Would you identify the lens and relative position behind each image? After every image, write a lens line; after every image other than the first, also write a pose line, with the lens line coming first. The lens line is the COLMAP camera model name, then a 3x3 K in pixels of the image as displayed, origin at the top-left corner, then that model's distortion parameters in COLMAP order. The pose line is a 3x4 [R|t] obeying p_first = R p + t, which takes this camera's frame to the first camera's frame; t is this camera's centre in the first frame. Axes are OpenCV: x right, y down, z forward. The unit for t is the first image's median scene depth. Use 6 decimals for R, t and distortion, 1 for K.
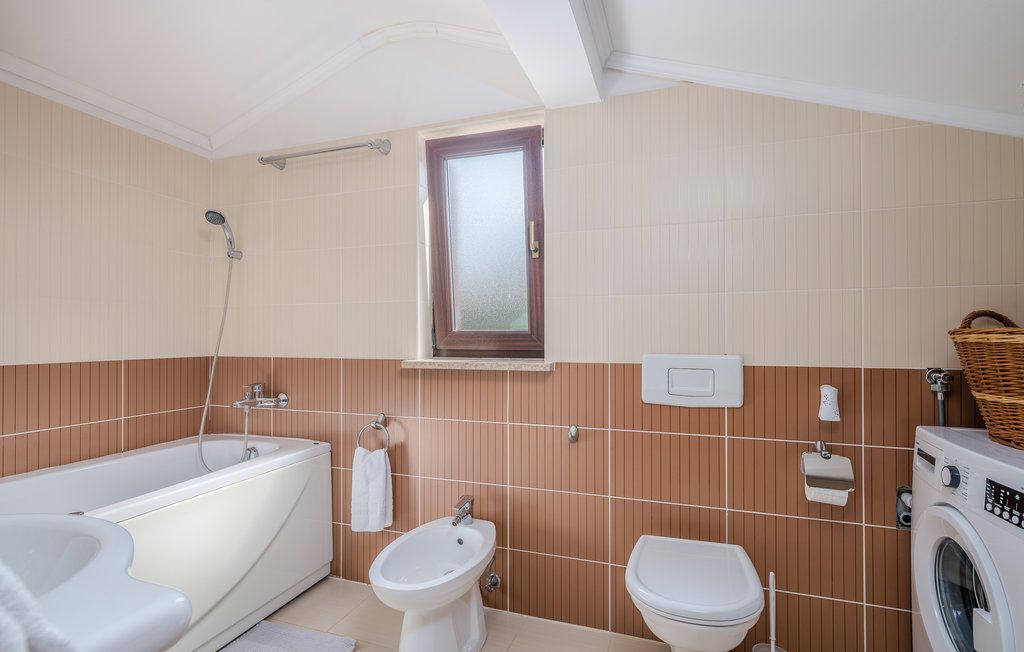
lens RADIAL K [[476.1, 0, 511.7], [0, 476.1, 324.8], [0, 0, 1]] dist [-0.001668, -0.000369]
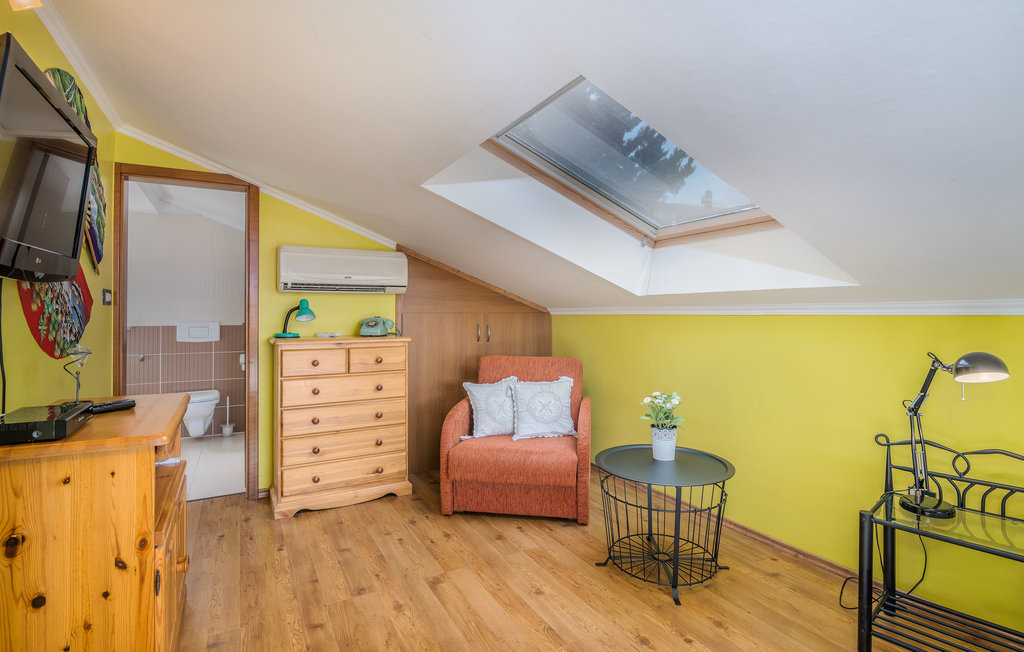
lens RADIAL K [[476.1, 0, 507.3], [0, 476.1, 320.7], [0, 0, 1]] dist [-0.001668, -0.000369]
pose [[0.657488, 0.003870, 0.753455, -0.451805], [-0.010823, 0.999932, 0.004308, 0.024989], [-0.753388, -0.010987, 0.657485, -1.886240]]
